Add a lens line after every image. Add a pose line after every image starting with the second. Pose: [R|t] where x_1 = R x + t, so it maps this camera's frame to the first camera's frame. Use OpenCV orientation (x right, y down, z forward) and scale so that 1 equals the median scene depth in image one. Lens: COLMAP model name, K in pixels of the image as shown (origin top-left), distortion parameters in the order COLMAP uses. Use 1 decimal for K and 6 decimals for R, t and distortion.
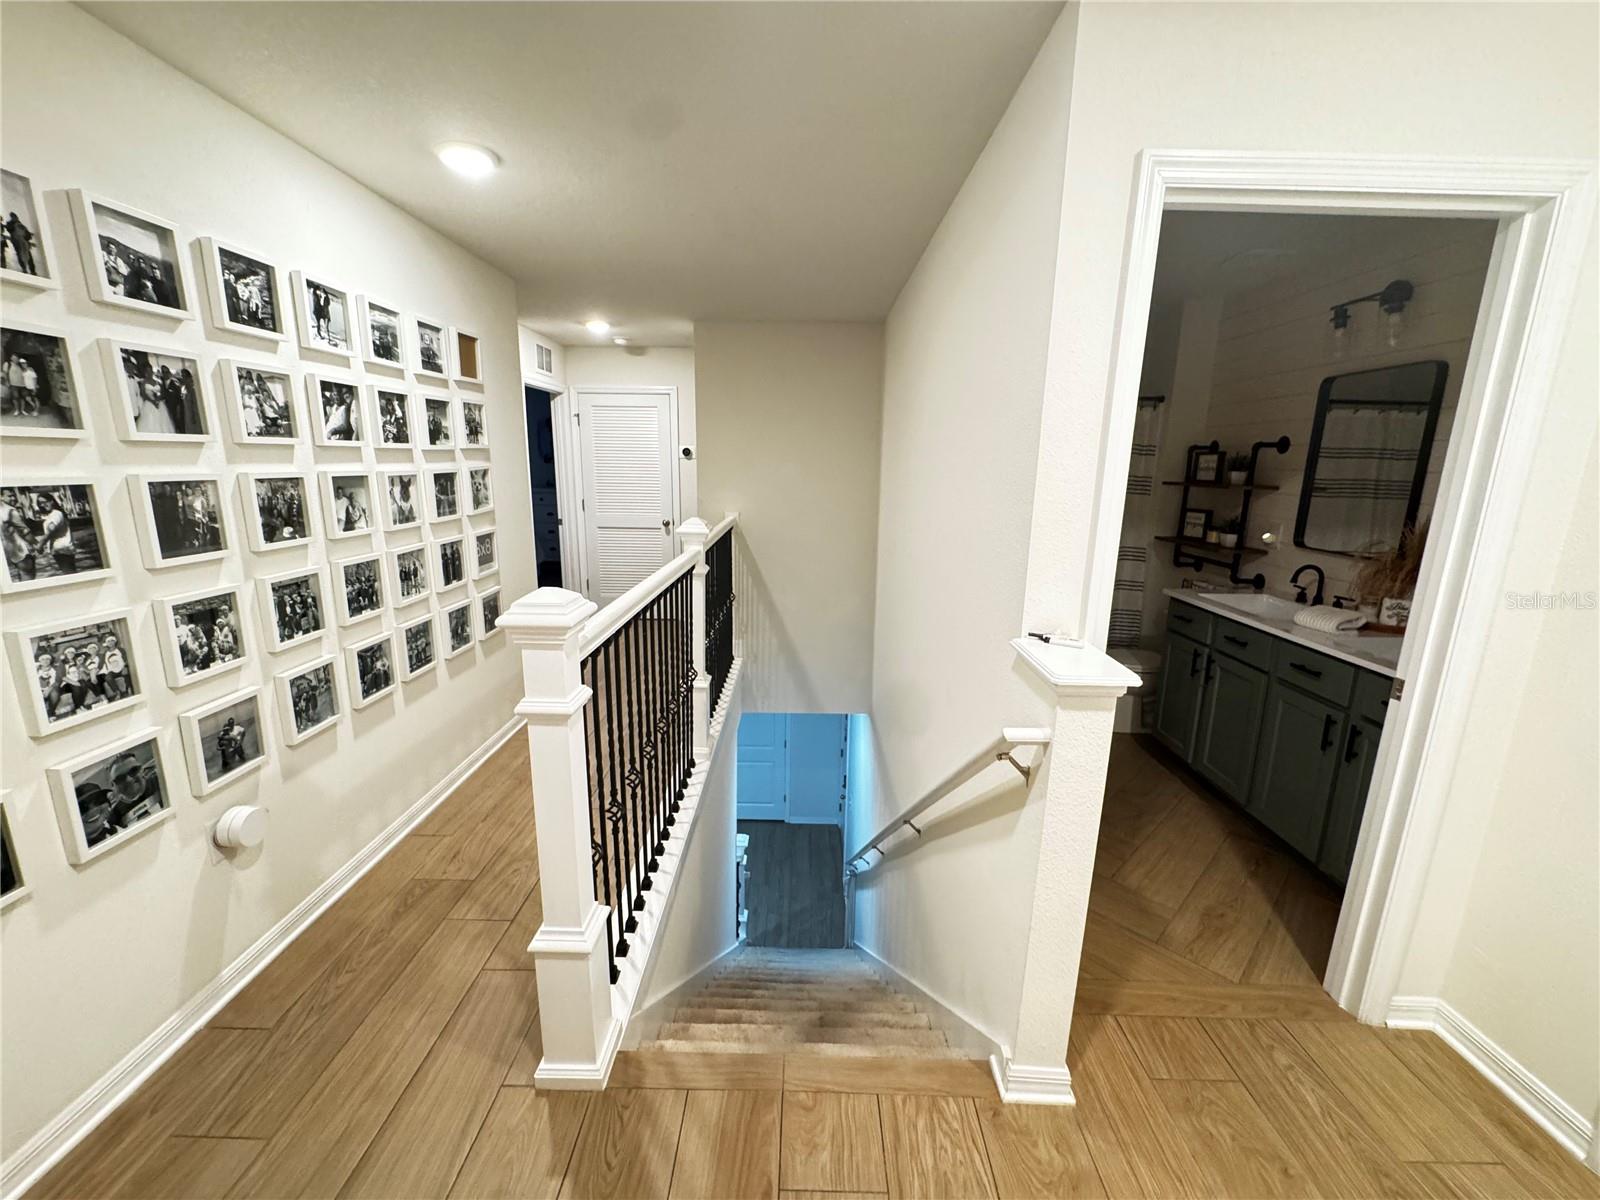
lens RADIAL K [[638.7, 0, 800.4], [0, 638.7, 597.6], [0, 0, 1]] dist [-0.005366, 0.000338]
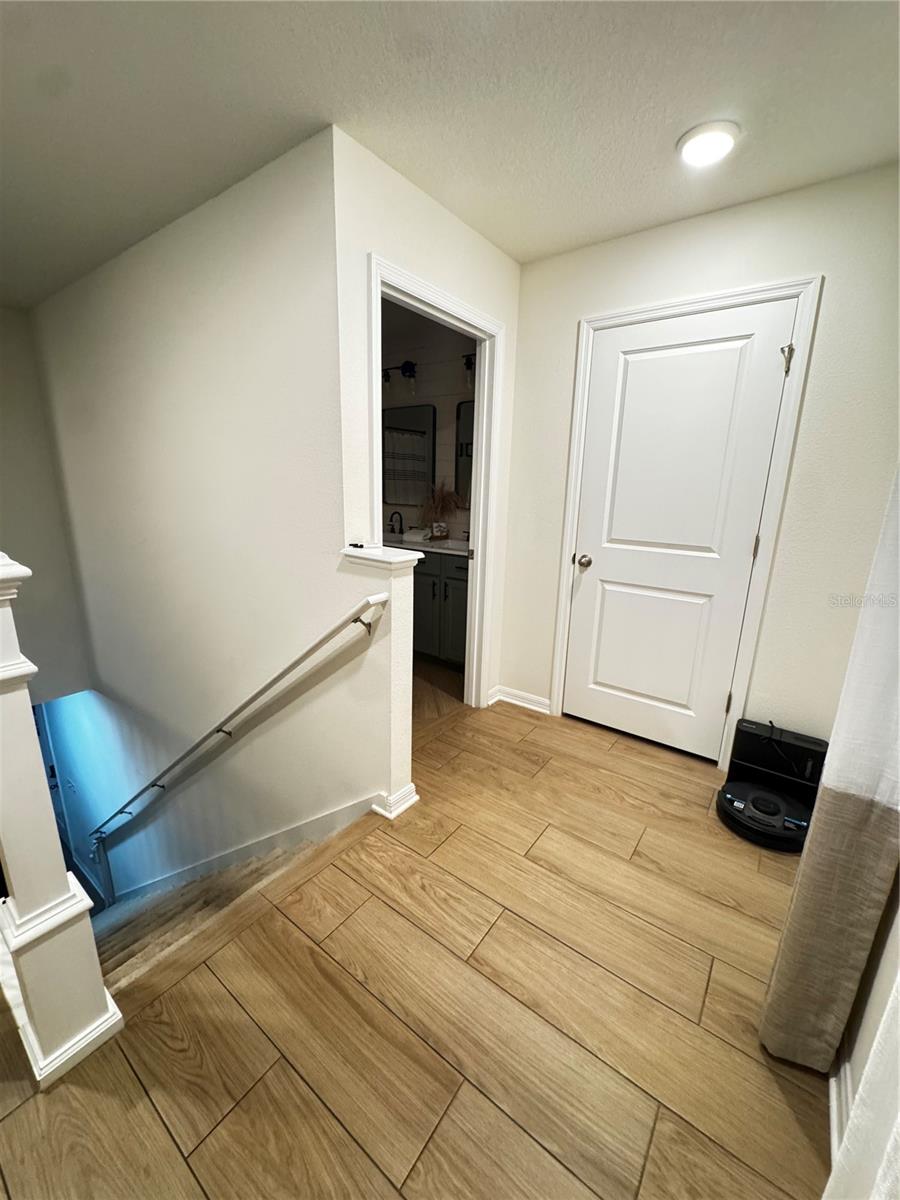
lens RADIAL K [[479.0, 0, 450.0], [0, 479.0, 600.0], [0, 0, 1]] dist [-0.005366, 0.000338]
pose [[0.584990, -0.200937, 0.785755, -0.301437], [0.157157, 0.978545, 0.133236, 0.045921], [-0.795669, 0.045546, 0.604017, 0.047856]]
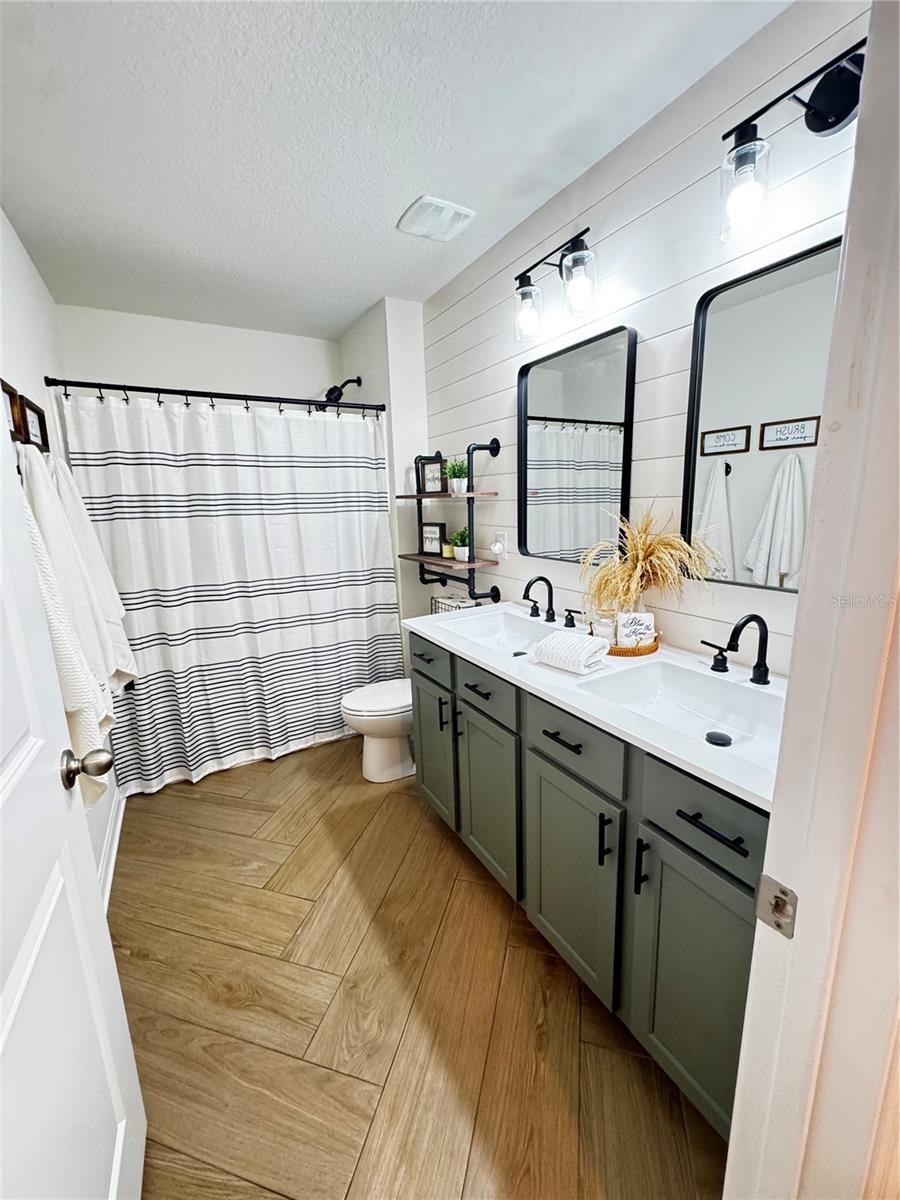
lens RADIAL K [[479.0, 0, 450.0], [0, 479.0, 600.0], [0, 0, 1]] dist [-0.005366, 0.000338]
pose [[0.861983, -0.143389, 0.486236, 0.438805], [0.147036, 0.988649, 0.030888, -0.067221], [-0.485146, 0.044870, 0.873281, 0.572534]]
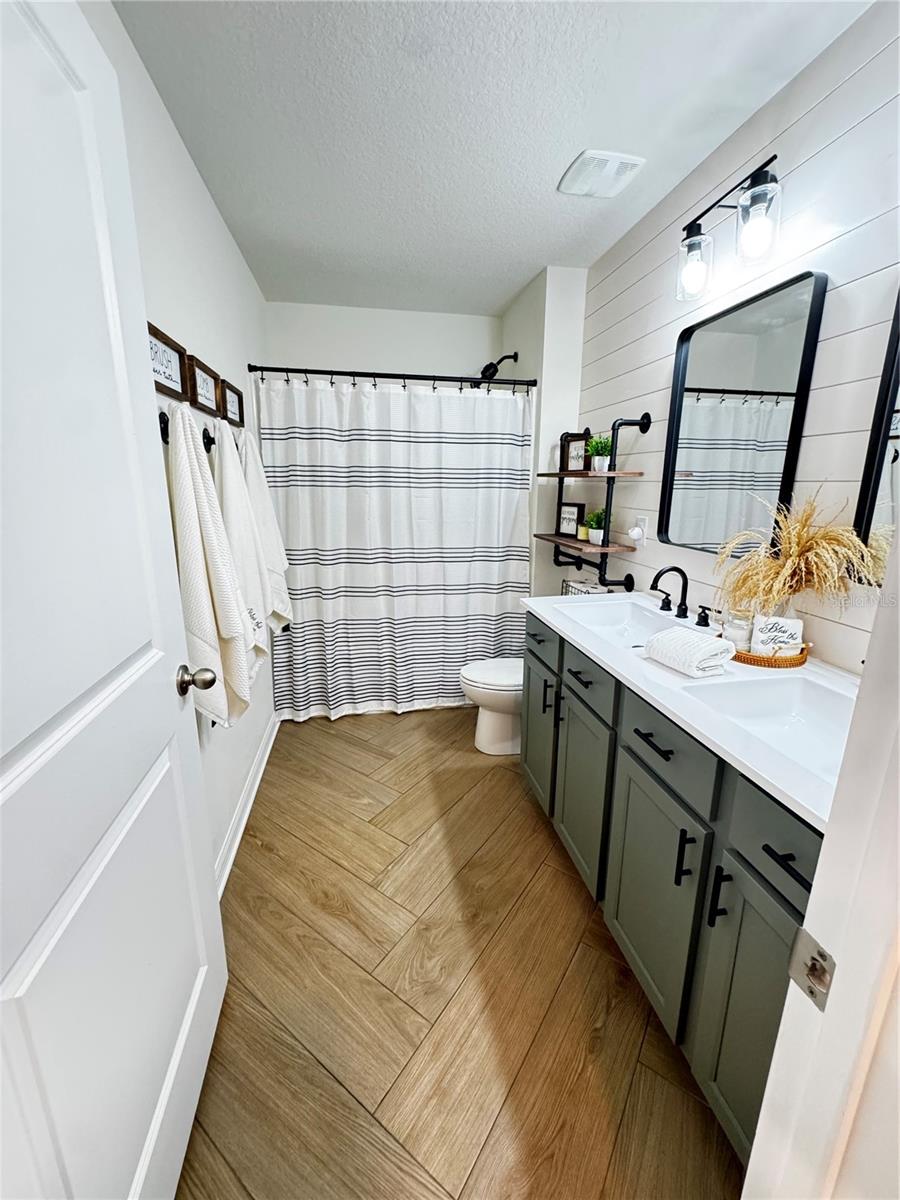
lens RADIAL K [[479.0, 0, 450.0], [0, 479.0, 600.0], [0, 0, 1]] dist [-0.005366, 0.000338]
pose [[0.981554, -0.055785, 0.182867, 0.494070], [0.049814, 0.998070, 0.037087, -0.053009], [-0.184583, -0.027293, 0.982438, 0.548677]]
